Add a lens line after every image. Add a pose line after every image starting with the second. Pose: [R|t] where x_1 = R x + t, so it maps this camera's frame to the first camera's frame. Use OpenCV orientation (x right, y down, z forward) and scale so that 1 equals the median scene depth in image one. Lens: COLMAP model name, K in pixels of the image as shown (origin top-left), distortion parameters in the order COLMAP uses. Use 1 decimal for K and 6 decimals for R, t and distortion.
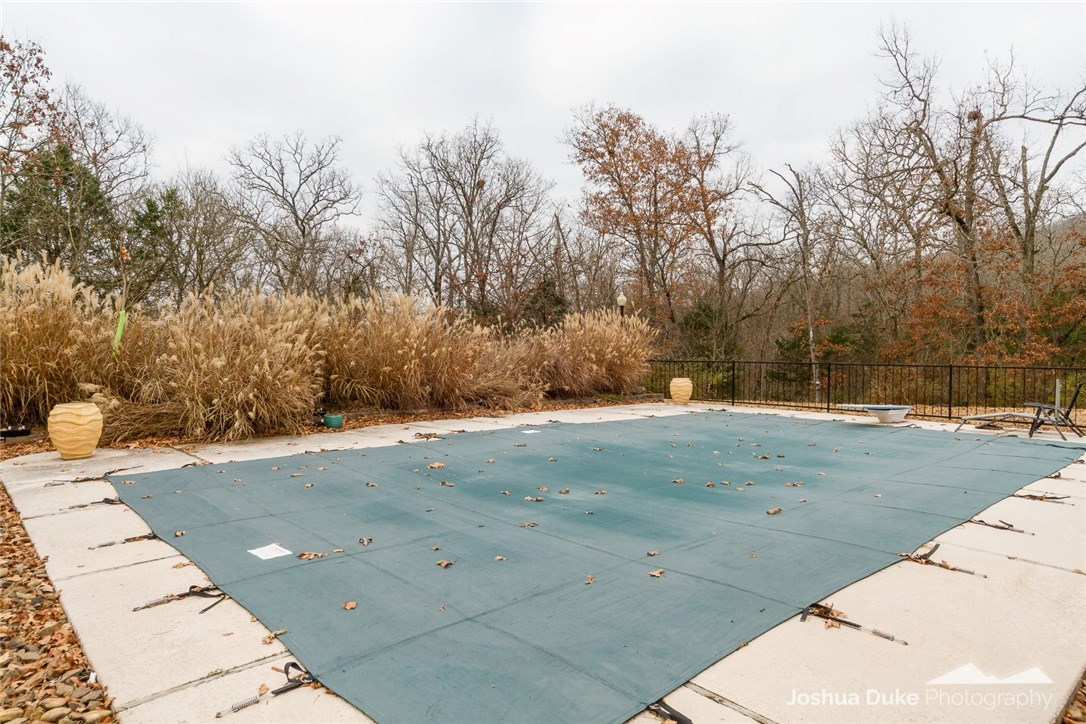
lens RADIAL K [[684.9, 0, 543.0], [0, 684.9, 362.0], [0, 0, 1]] dist [0.008856, 0.003036]
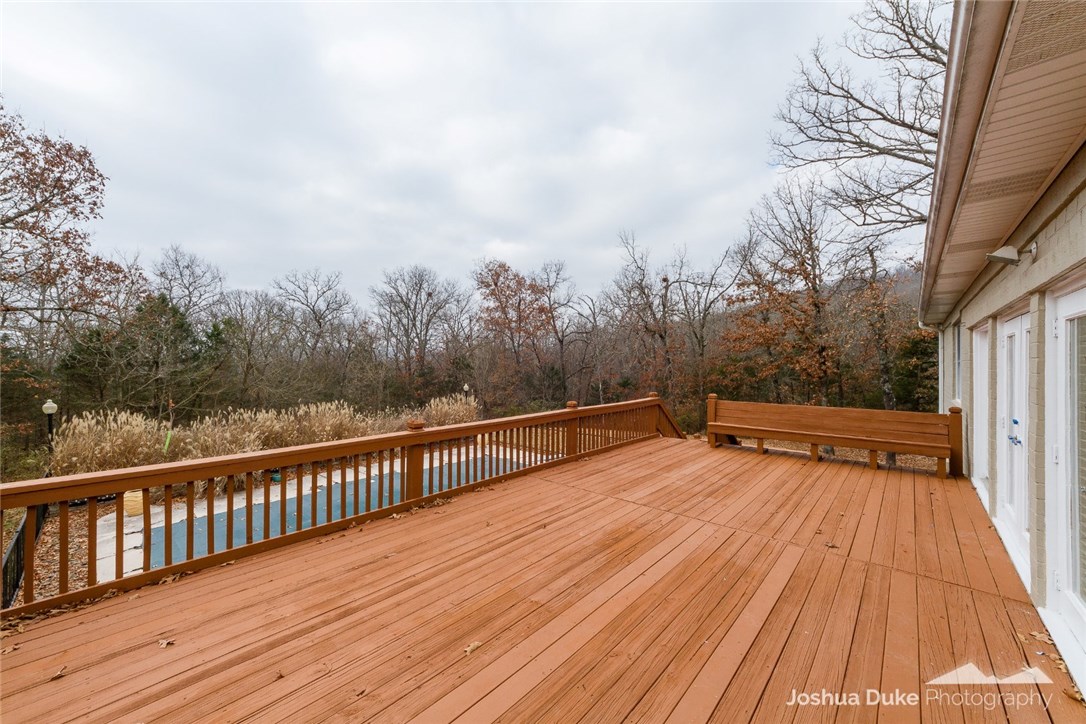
lens RADIAL K [[428.8, 0, 543.0], [0, 428.8, 362.0], [0, 0, 1]] dist [-0.000445, -0.000039]
pose [[0.995738, -0.014790, 0.091033, 0.118437], [0.017712, 0.999351, -0.031377, -0.065315], [-0.090510, 0.032855, 0.995353, -0.119642]]
